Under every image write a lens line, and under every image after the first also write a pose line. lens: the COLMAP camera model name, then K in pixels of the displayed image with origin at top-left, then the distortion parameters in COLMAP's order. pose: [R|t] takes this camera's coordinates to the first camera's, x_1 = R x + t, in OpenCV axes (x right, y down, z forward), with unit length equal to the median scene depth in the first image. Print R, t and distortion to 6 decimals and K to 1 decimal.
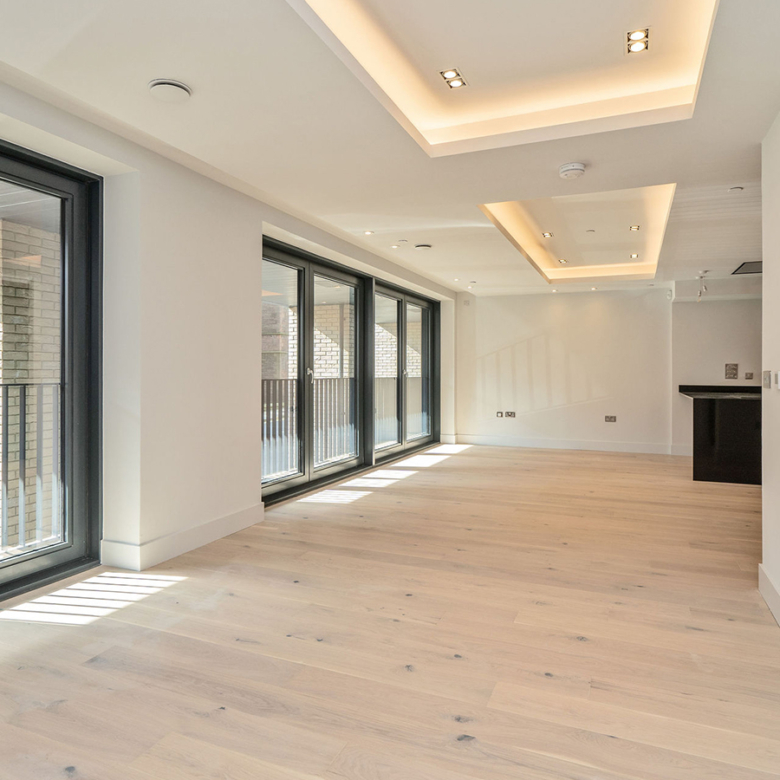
lens RADIAL K [[608.2, 0, 390.7], [0, 608.2, 364.8], [0, 0, 1]] dist [0.054498, 0.001172]
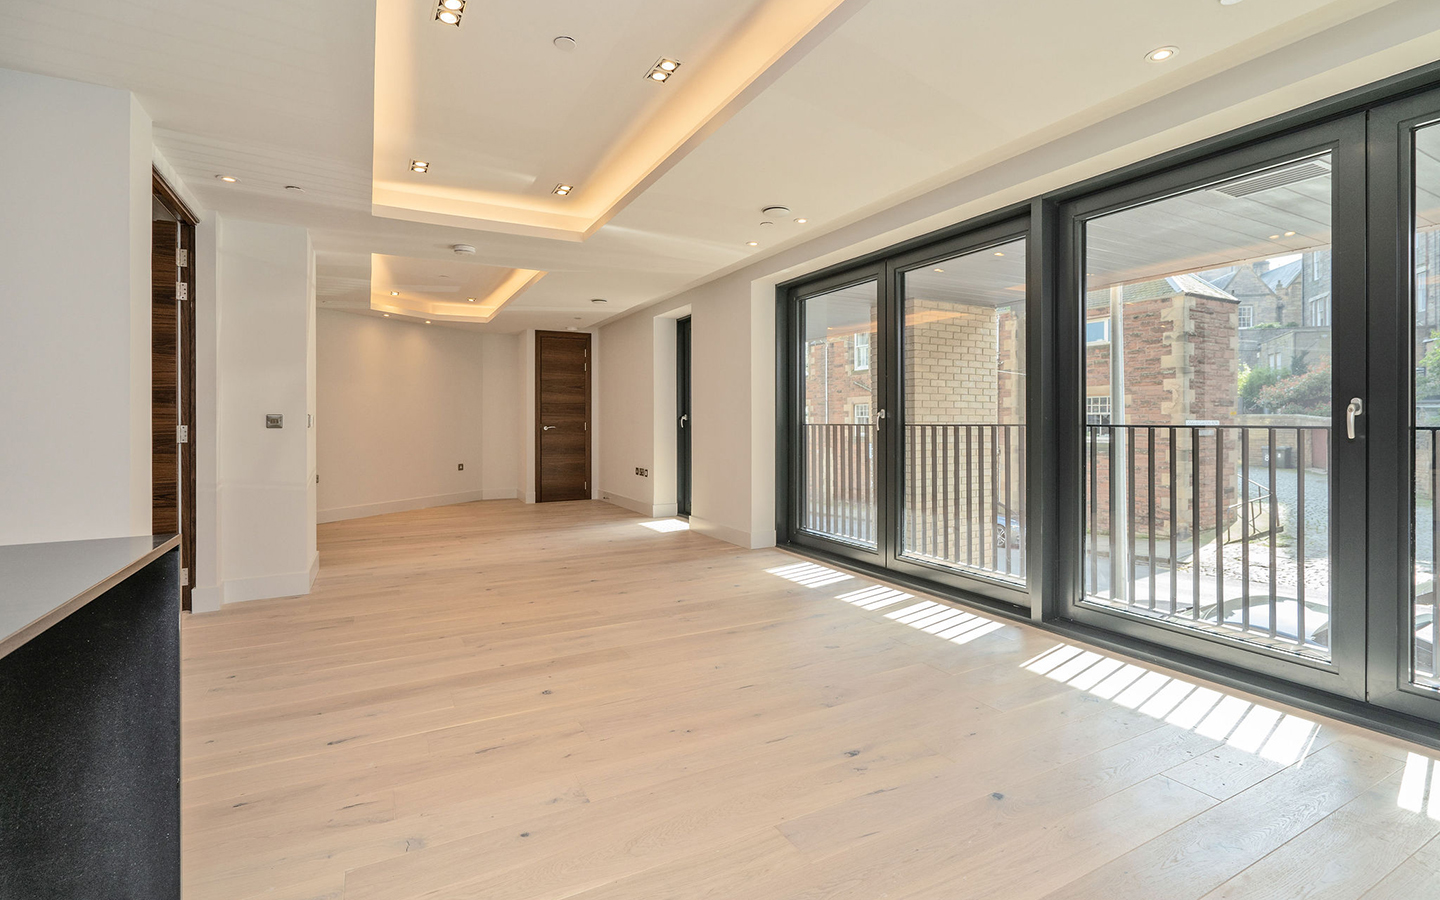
lens RADIAL K [[665.3, 0, 722.7], [0, 665.3, 423.6], [0, 0, 1]] dist [-0.003138, -0.000080]
pose [[-0.620529, 0.000283, -0.784184, 0.447655], [0.009019, 0.999936, -0.006776, 0.019443], [0.784132, -0.011277, -0.620492, 1.003147]]
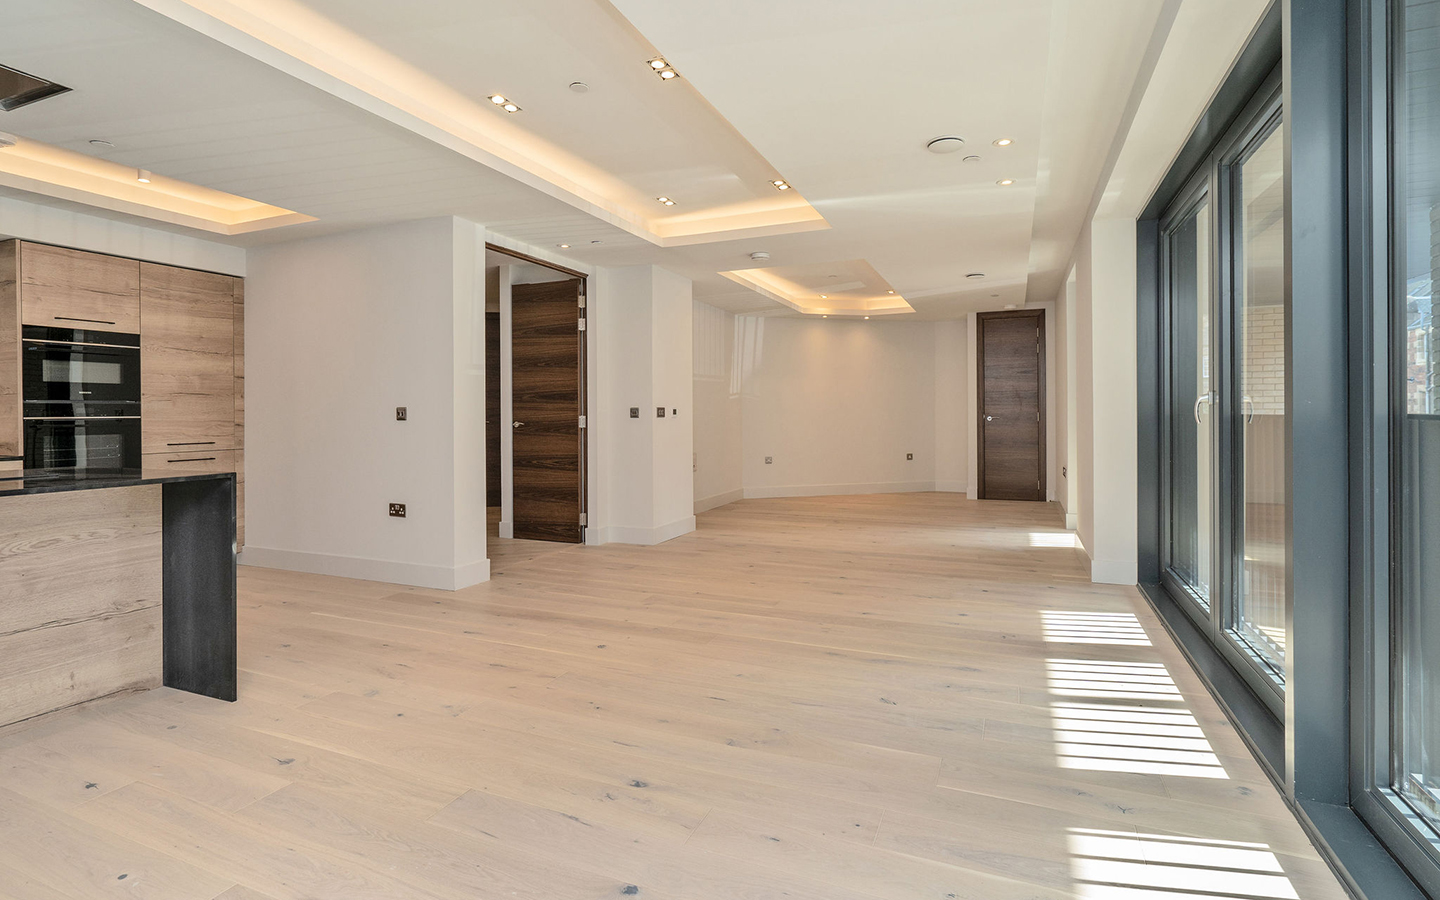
lens RADIAL K [[684.6, 0, 719.3], [0, 684.6, 414.6], [0, 0, 1]] dist [-0.003022, 0.000179]
pose [[-0.999989, 0.002617, -0.003832, 0.172889], [0.002658, 0.999940, -0.010612, 0.020808], [0.003804, -0.010622, -0.999936, 1.125767]]
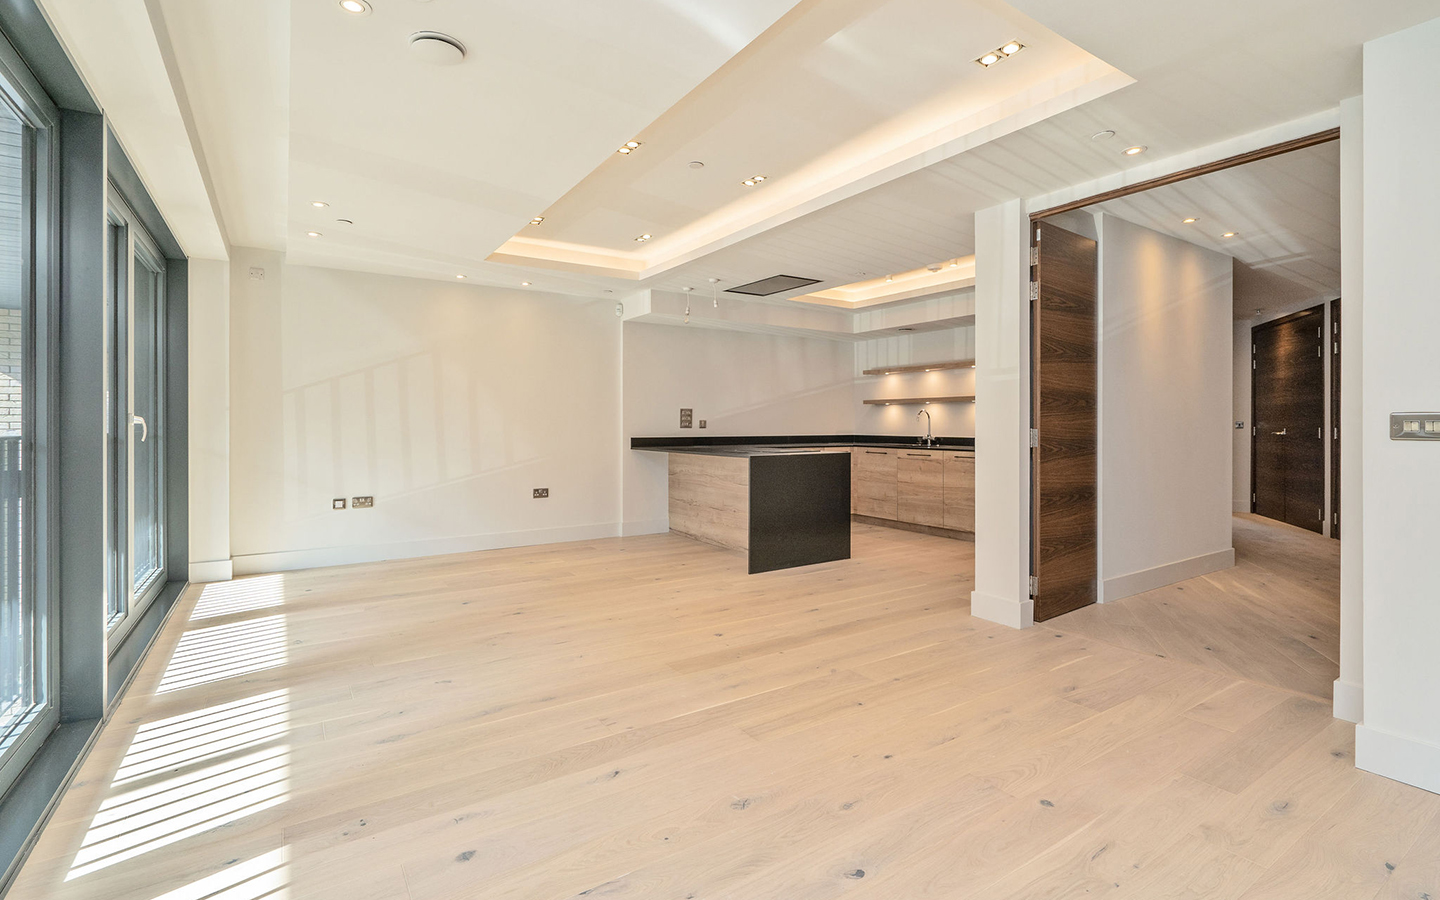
lens RADIAL K [[665.3, 0, 722.7], [0, 665.3, 423.6], [0, 0, 1]] dist [-0.003138, -0.000080]
pose [[0.544609, -0.003614, 0.838682, -0.123412], [-0.006322, 0.999945, 0.008414, 0.009388], [-0.838666, -0.009885, 0.544556, 0.486905]]
